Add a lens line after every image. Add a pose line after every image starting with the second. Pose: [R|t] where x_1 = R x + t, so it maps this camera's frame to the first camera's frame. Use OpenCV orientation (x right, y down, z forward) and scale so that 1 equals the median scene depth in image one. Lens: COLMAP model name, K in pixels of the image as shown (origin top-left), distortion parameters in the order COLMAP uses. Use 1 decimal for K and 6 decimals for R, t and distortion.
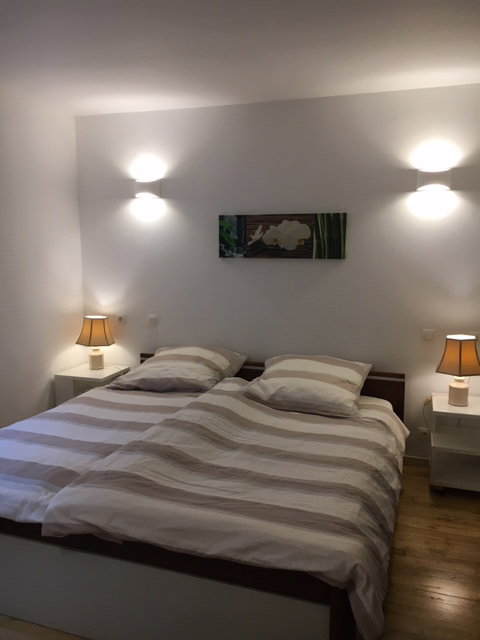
lens RADIAL K [[545.7, 0, 238.8], [0, 545.7, 322.7], [0, 0, 1]] dist [0.085197, -0.106735]
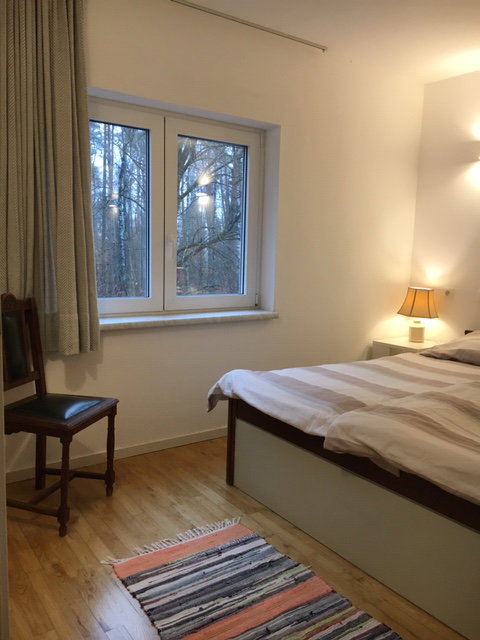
lens RADIAL K [[545.7, 0, 238.8], [0, 545.7, 322.7], [0, 0, 1]] dist [0.085197, -0.106735]
pose [[0.814754, 0.096220, -0.571767, 0.049743], [-0.107626, 0.994094, 0.013928, 0.091020], [0.569731, 0.050189, 0.820297, 0.028913]]
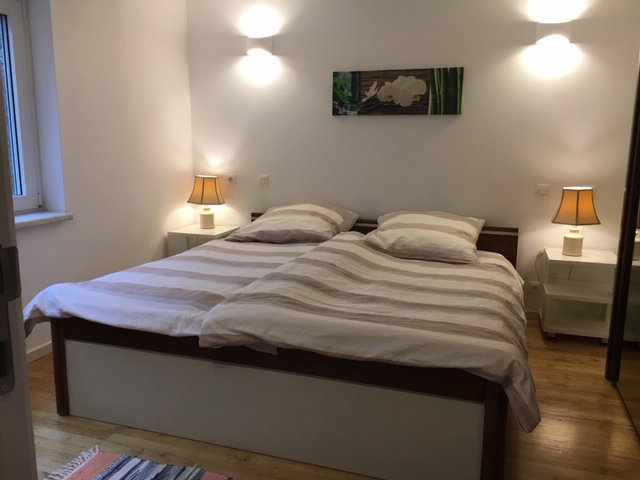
lens RADIAL K [[545.7, 0, 322.4], [0, 545.7, 242.6], [0, 0, 1]] dist [0.085197, -0.106735]
pose [[0.999791, 0.005573, 0.019662, -0.087275], [-0.006385, 0.999120, 0.041465, 0.086880], [-0.019414, -0.041582, 0.998946, -0.014838]]
